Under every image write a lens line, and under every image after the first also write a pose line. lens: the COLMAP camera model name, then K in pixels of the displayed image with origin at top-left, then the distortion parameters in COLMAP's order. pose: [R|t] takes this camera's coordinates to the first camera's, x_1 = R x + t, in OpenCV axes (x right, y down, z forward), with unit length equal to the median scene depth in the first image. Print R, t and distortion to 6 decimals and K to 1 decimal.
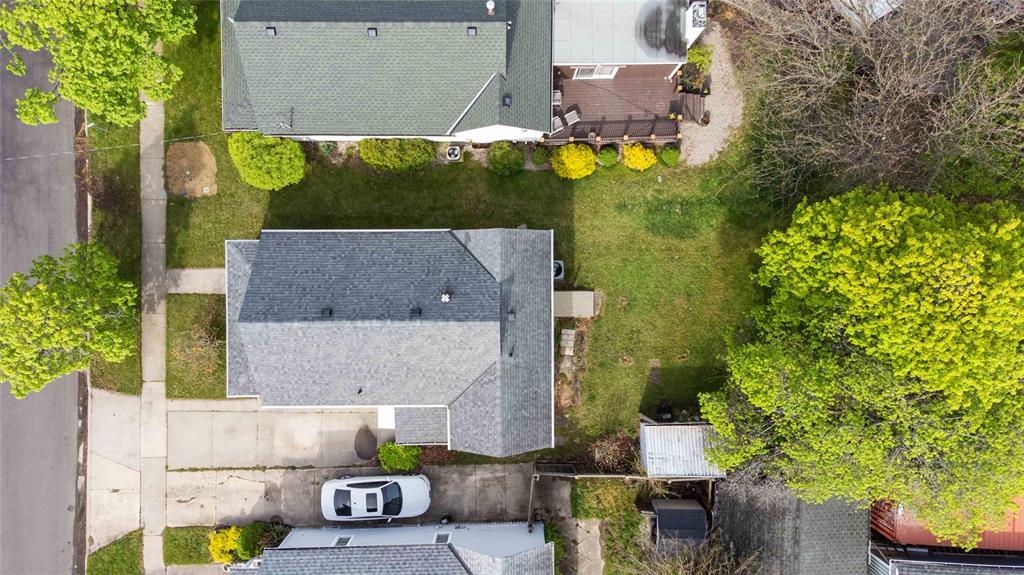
lens RADIAL K [[763.3, 0, 512.0], [0, 763.3, 287.5], [0, 0, 1]] dist [0.040135, 0.007482]
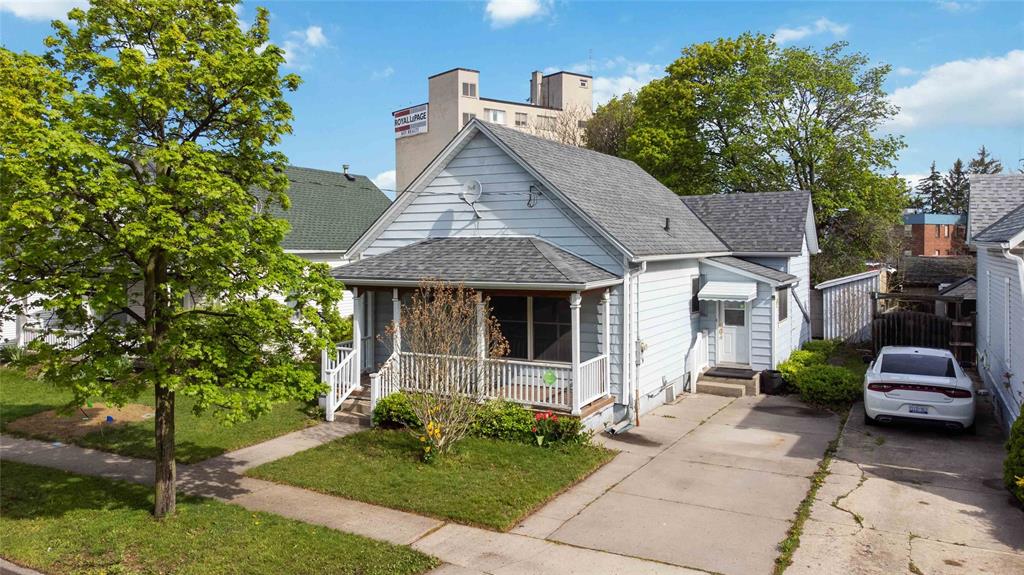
lens RADIAL K [[775.6, 0, 512.5], [0, 775.6, 248.7], [0, 0, 1]] dist [0.034792, -0.000506]
pose [[0.483150, -0.007749, 0.875503, -0.693804], [0.875383, -0.014534, -0.483212, 0.285027], [0.016469, 0.999864, -0.000239, 0.897547]]
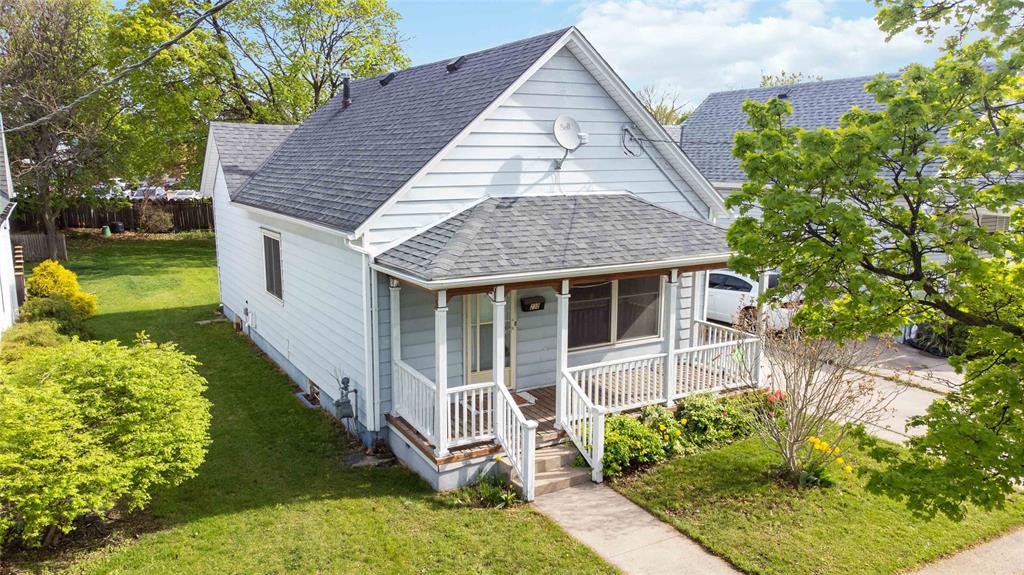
lens RADIAL K [[758.4, 0, 512.0], [0, 758.4, 287.5], [0, 0, 1]] dist [0.038817, 0.009485]
pose [[-0.506904, -0.151342, 0.848613, -0.573523], [0.861955, -0.099280, 0.497169, -0.159502], [0.009008, 0.983483, 0.180775, 0.868679]]
